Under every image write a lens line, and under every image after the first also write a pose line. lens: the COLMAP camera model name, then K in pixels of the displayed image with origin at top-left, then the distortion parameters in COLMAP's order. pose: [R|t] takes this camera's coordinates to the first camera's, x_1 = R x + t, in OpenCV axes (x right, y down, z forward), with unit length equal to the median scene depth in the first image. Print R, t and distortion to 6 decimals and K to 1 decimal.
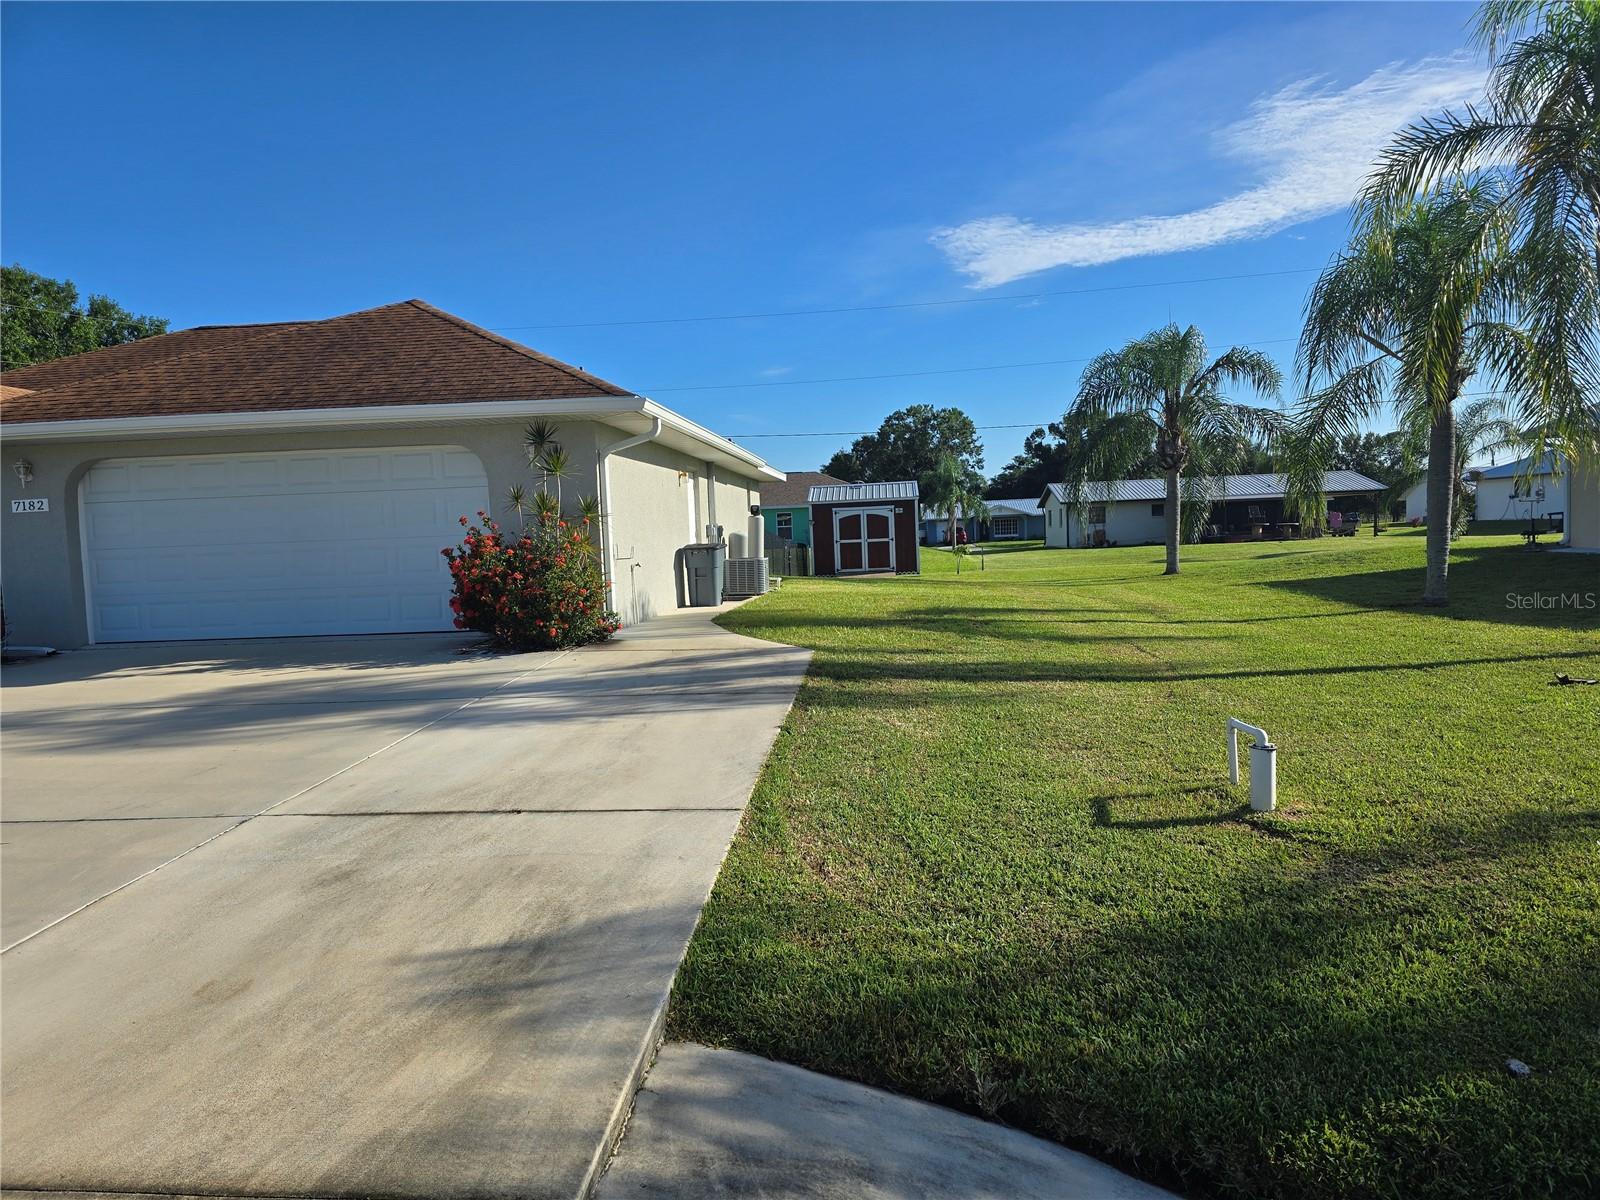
lens RADIAL K [[1047.1, 0, 800.0], [0, 1047.1, 600.0], [0, 0, 1]] dist [0.239863, -0.000976]
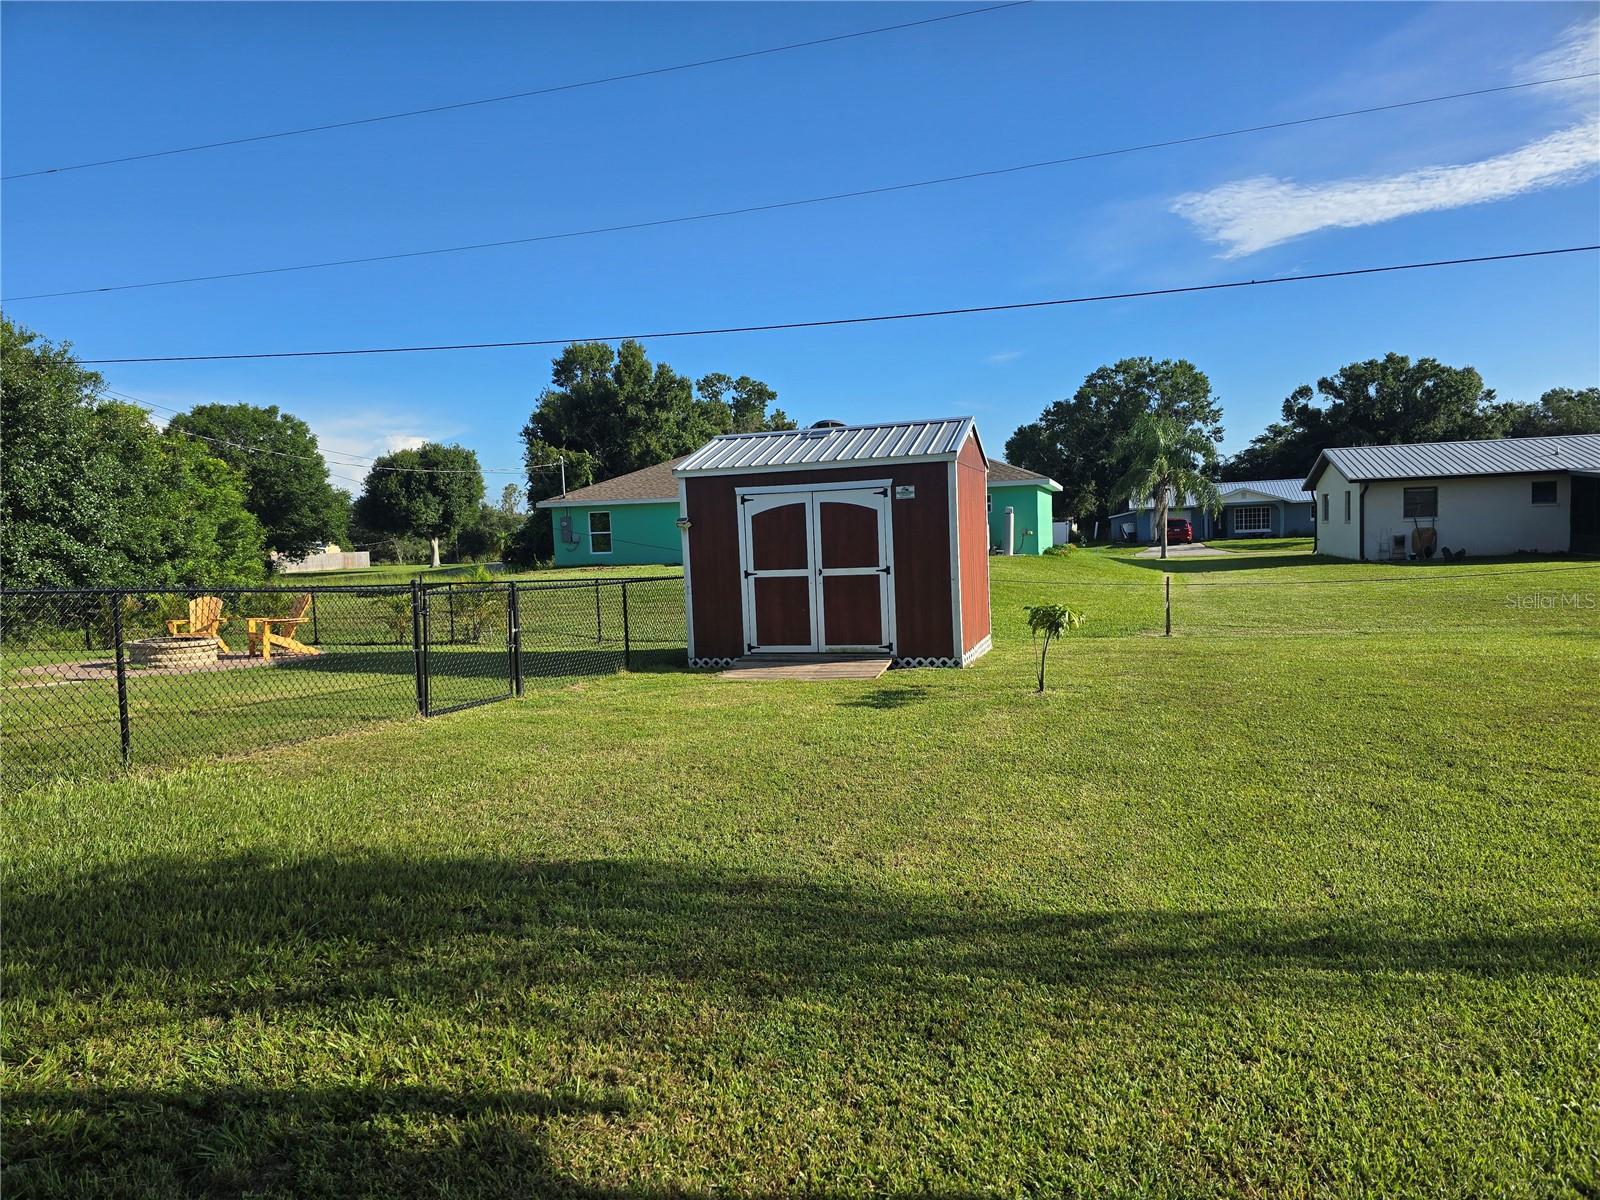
lens RADIAL K [[1072.5, 0, 771.8], [0, 1072.5, 605.6], [0, 0, 1]] dist [0.055340, -0.016777]
pose [[0.973663, 0.013993, -0.227561, 0.038775], [-0.011117, 0.999841, 0.013918, -0.014473], [0.227719, -0.011022, 0.973664, 0.180063]]
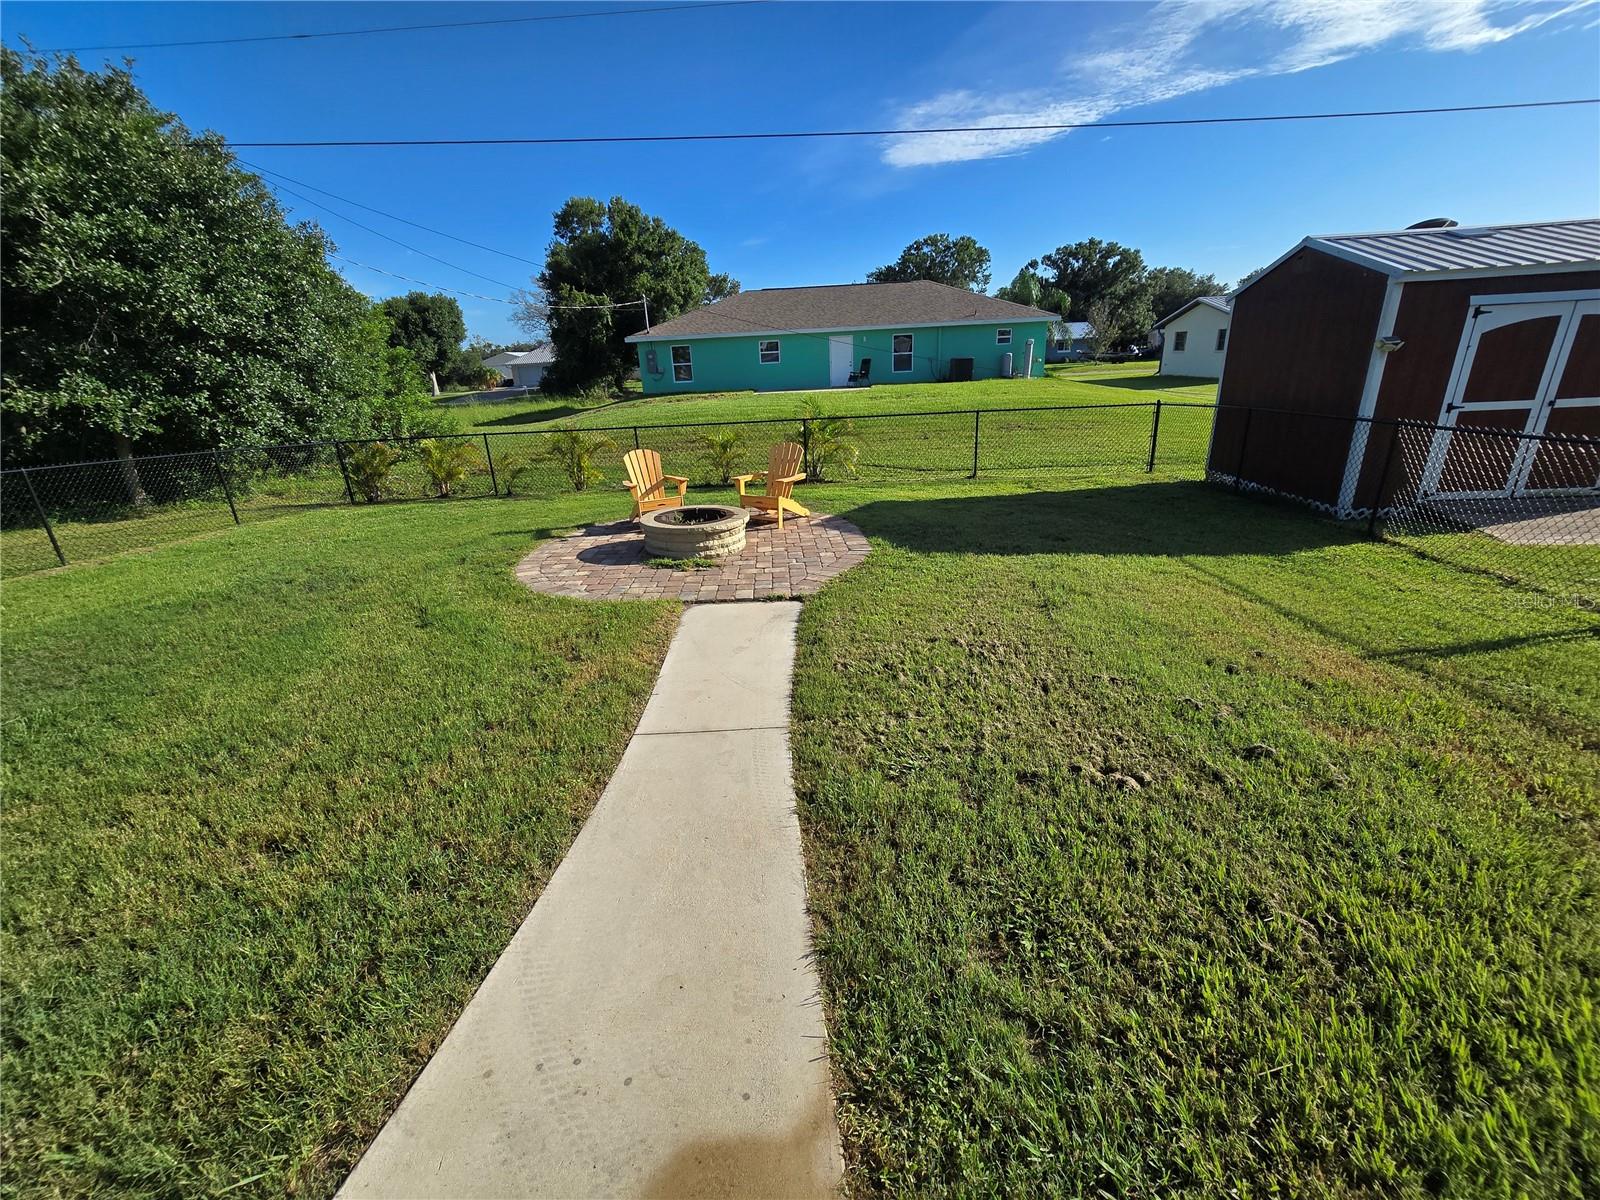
lens RADIAL K [[655.6, 0, 796.4], [0, 655.6, 604.4], [0, 0, 1]] dist [-0.004658, 0.000699]
pose [[0.999714, -0.018539, 0.015075, -0.049643], [0.013296, 0.955798, 0.293722, -0.017289], [-0.019855, -0.293438, 0.955772, 0.230192]]
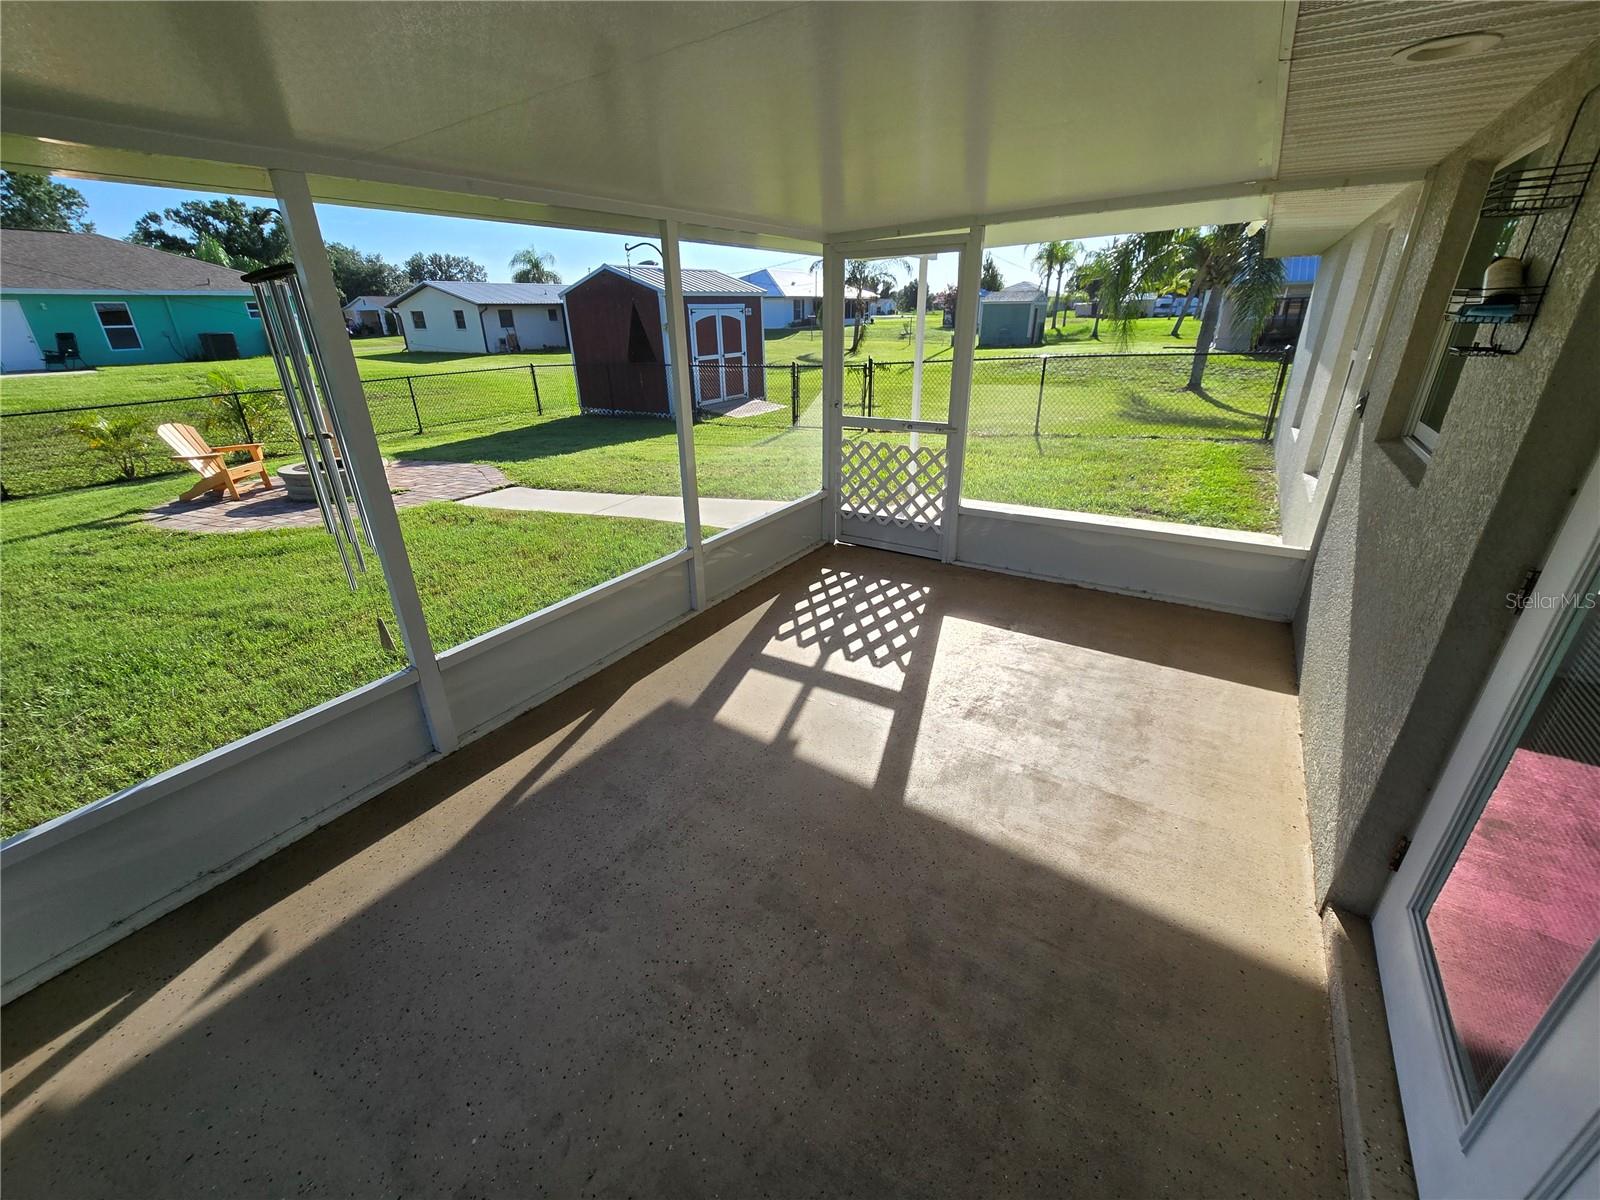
lens RADIAL K [[655.6, 0, 796.4], [0, 655.6, 604.4], [0, 0, 1]] dist [-0.004658, 0.000699]
pose [[0.466749, -0.338461, 0.817061, -0.094971], [0.052728, 0.932877, 0.356315, -0.016012], [-0.882816, -0.123228, 0.453266, 0.213382]]
